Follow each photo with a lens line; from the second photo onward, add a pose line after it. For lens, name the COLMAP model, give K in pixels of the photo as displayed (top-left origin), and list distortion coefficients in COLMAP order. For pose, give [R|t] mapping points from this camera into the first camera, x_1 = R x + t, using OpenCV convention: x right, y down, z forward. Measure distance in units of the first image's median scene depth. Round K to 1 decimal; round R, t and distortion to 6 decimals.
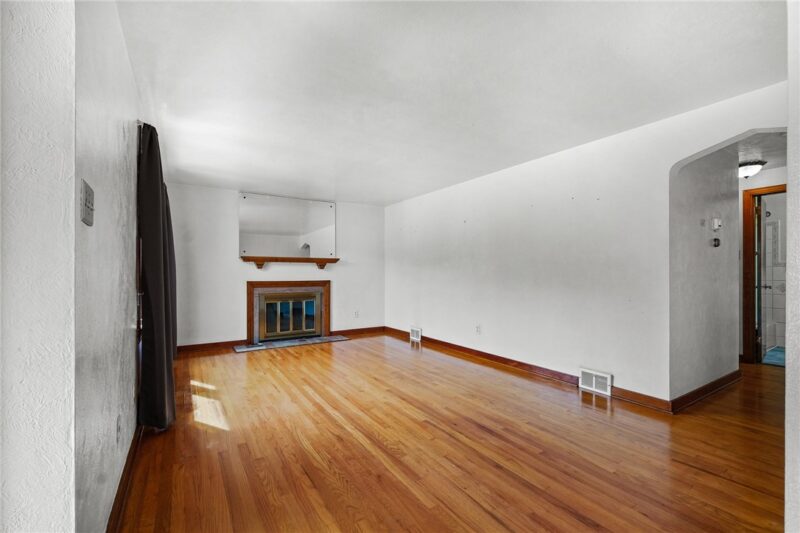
lens RADIAL K [[348.5, 0, 400.0], [0, 348.5, 266.5], [0, 0, 1]] dist [-0.001191, -0.000094]
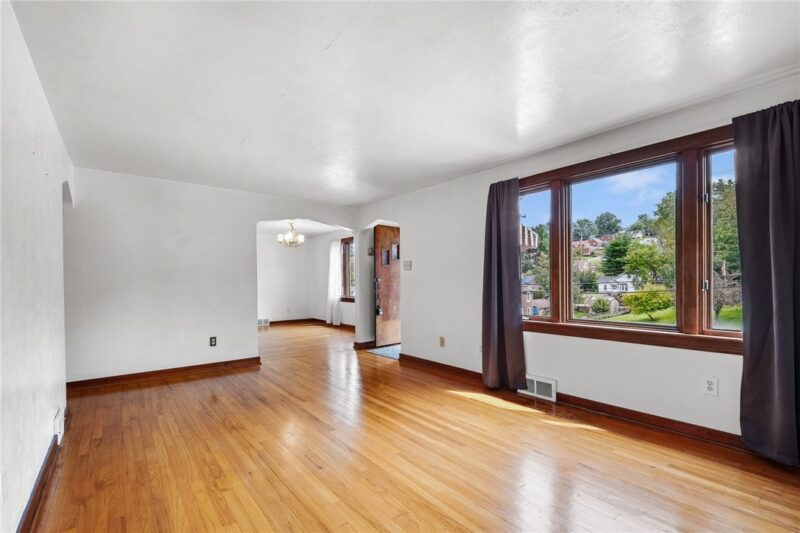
lens RADIAL K [[345.9, 0, 399.1], [0, 345.9, 279.4], [0, 0, 1]] dist [-0.000405, 0.000104]
pose [[-0.992135, 0.010831, -0.124703, -0.056999], [0.012904, 0.999791, -0.015827, 0.013784], [0.124505, -0.017312, -0.992068, 1.133356]]
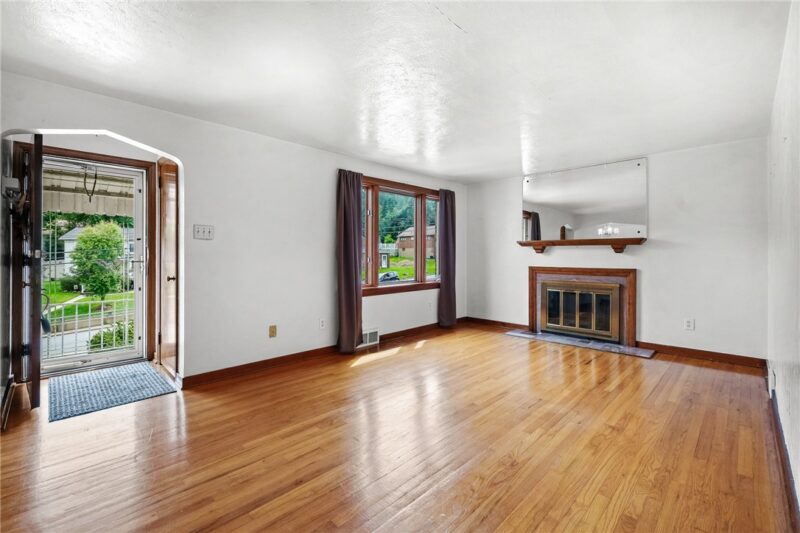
lens RADIAL K [[352.2, 0, 378.7], [0, 352.2, 251.3], [0, 0, 1]] dist [-0.002016, -0.000630]
pose [[0.195668, -0.010697, -0.980612, 0.451939], [0.011863, 0.999893, -0.008540, 0.003808], [0.980598, -0.009961, 0.195774, 0.392459]]
